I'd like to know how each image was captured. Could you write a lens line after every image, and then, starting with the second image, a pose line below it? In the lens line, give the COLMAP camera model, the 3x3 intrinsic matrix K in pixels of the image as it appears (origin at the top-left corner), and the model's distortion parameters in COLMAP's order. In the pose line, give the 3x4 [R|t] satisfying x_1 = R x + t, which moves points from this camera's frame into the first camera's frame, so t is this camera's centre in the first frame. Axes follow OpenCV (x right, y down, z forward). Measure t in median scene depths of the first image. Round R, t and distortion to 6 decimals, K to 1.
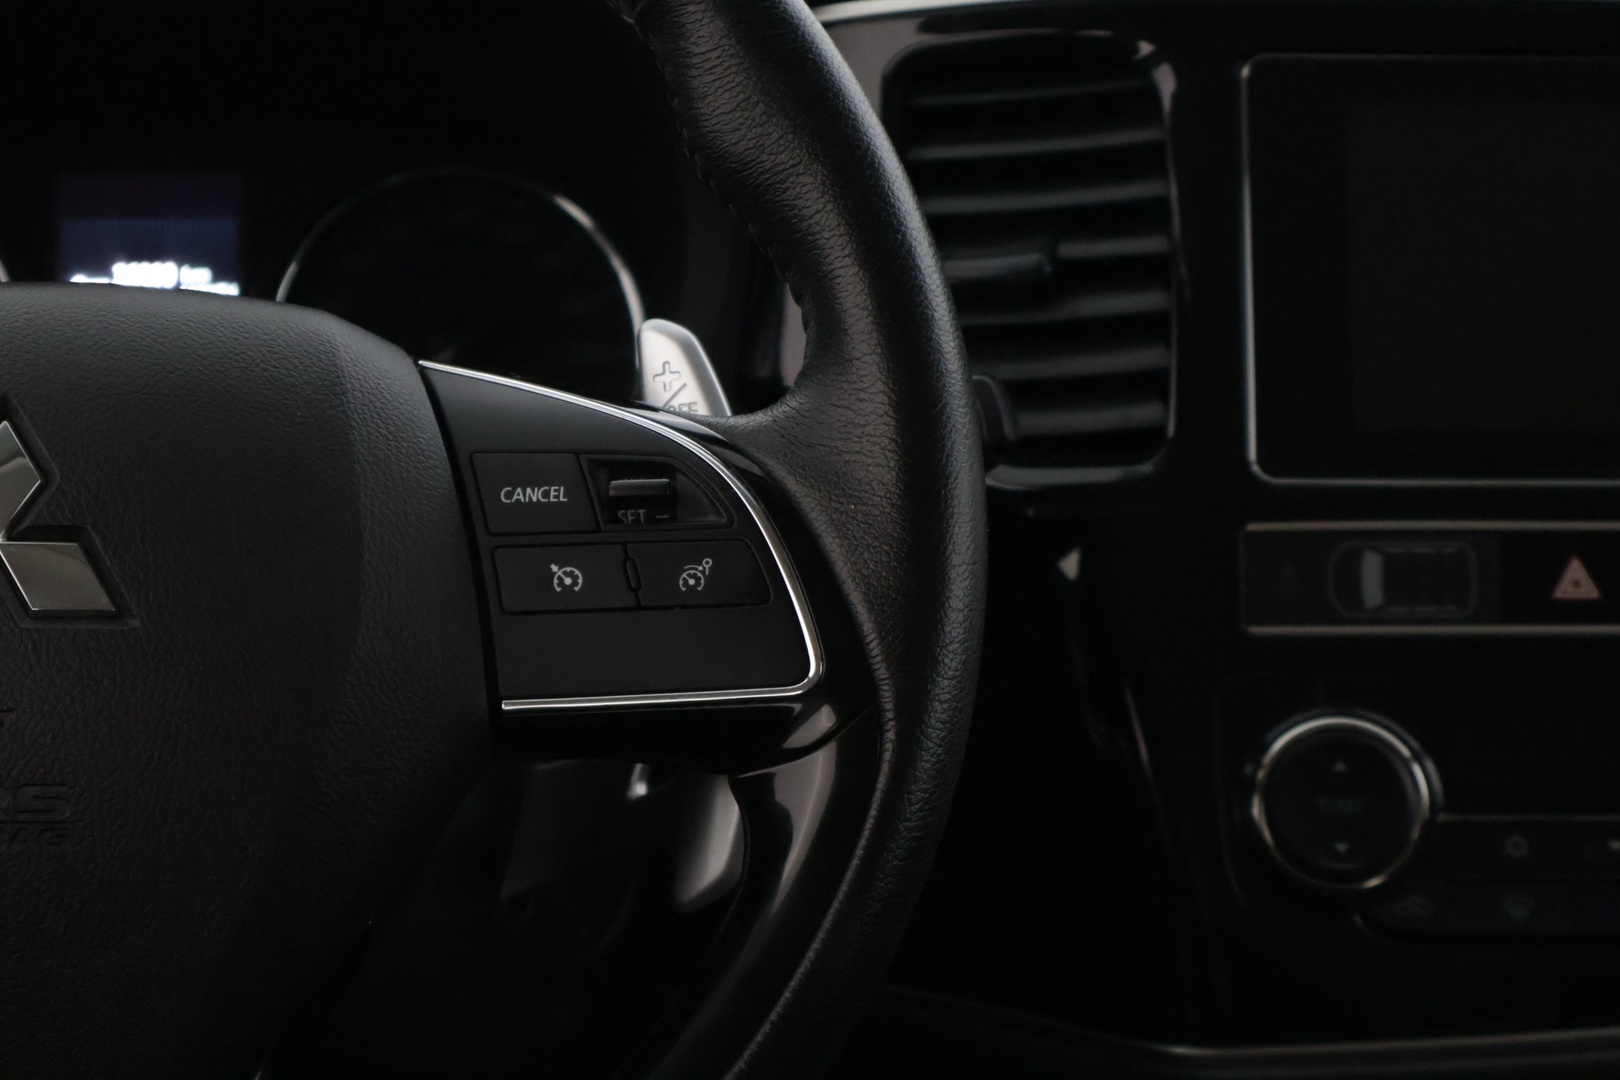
lens RADIAL K [[3304.8, 0, 815.0], [0, 3304.8, 533.2], [0, 0, 1]] dist [0.031646, 0.000000]
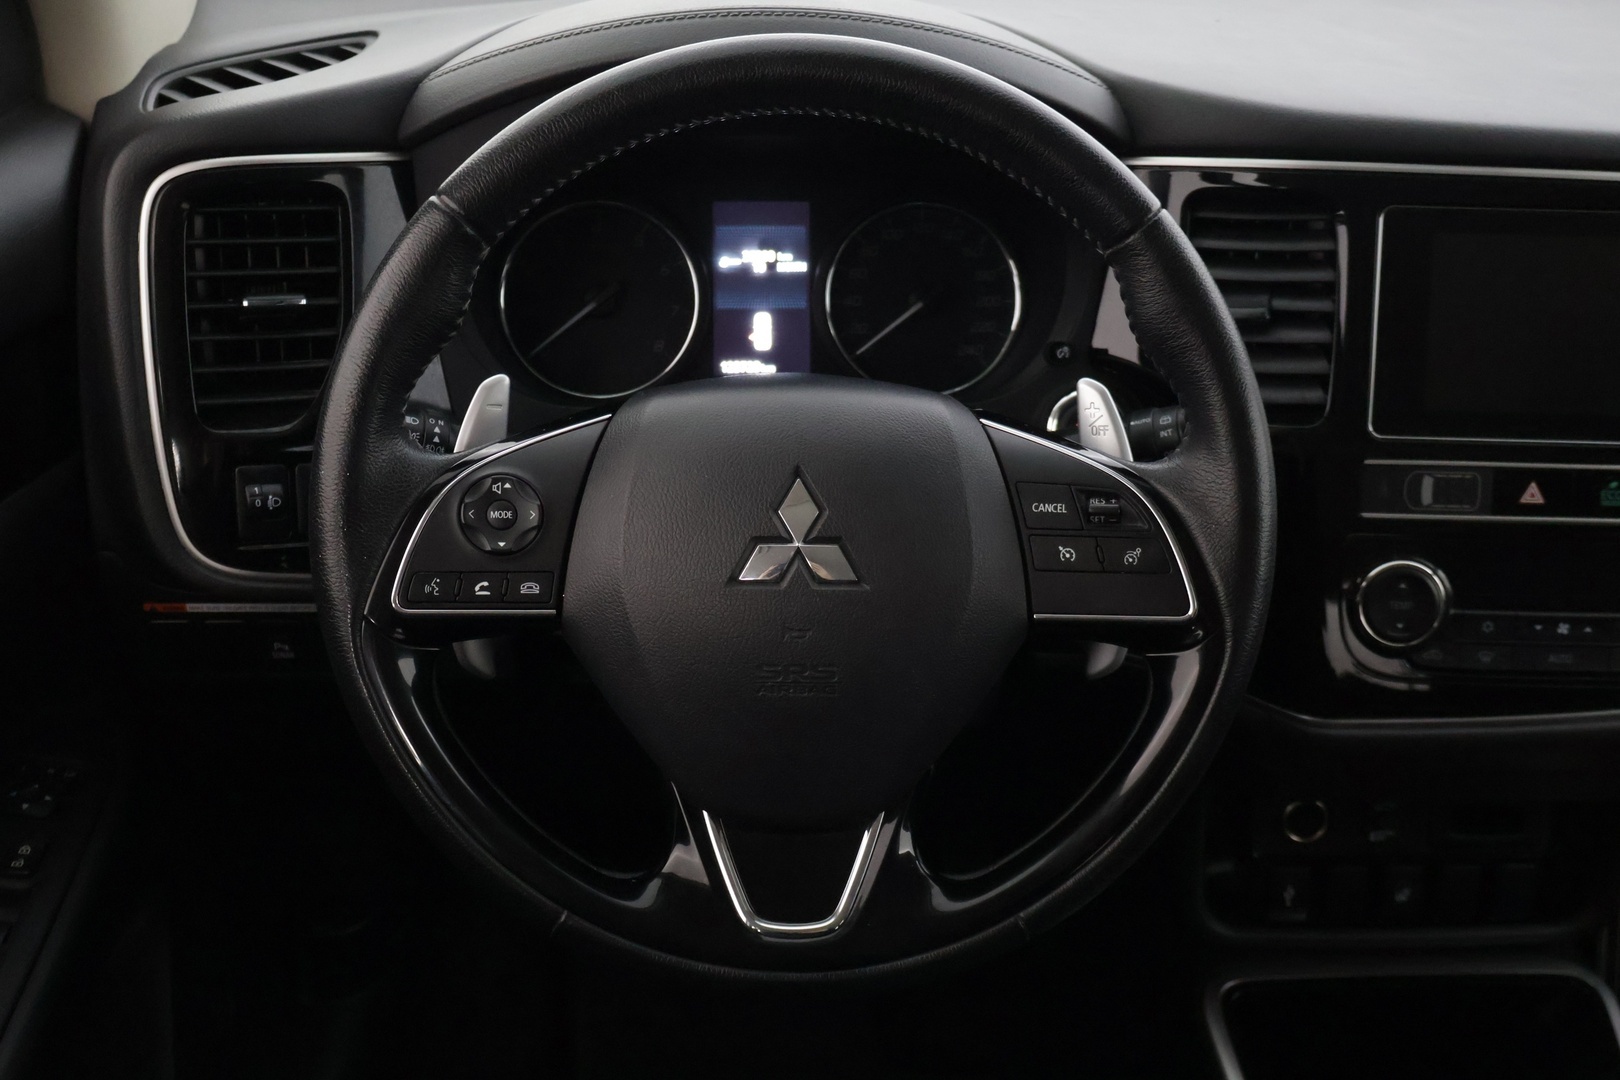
lens RADIAL K [[1854.4, 0, 800.1], [0, 1854.4, 542.1], [0, 0, 1]] dist [0.006843, 0.000000]
pose [[0.999036, 0.030880, -0.031212, -0.169155], [-0.021711, 0.965331, 0.260124, -0.237214], [0.038163, -0.259196, 0.965071, -0.081754]]
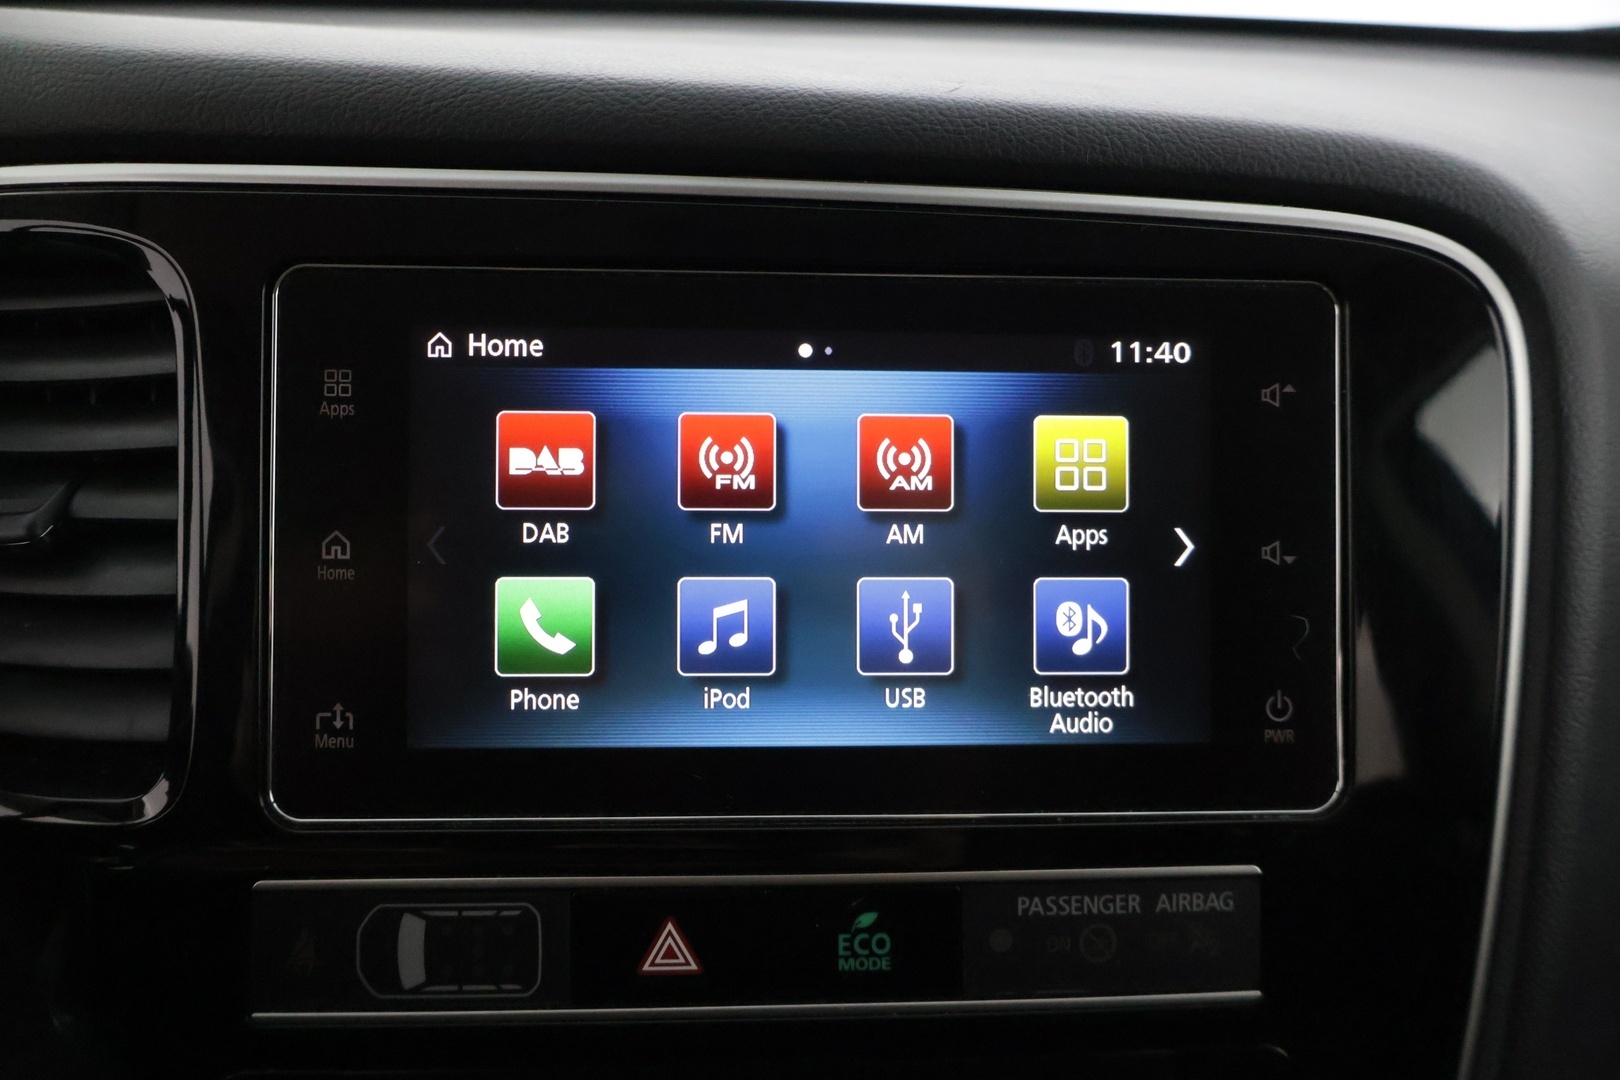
lens RADIAL K [[1385.4, 0, 822.6], [0, 1385.4, 549.0], [0, 0, 1]] dist [0.004373, -0.000326]
pose [[0.999723, 0.002644, 0.023386, 0.262596], [-0.006113, 0.988738, 0.149529, -0.133572], [-0.022728, -0.149631, 0.988481, 0.693369]]
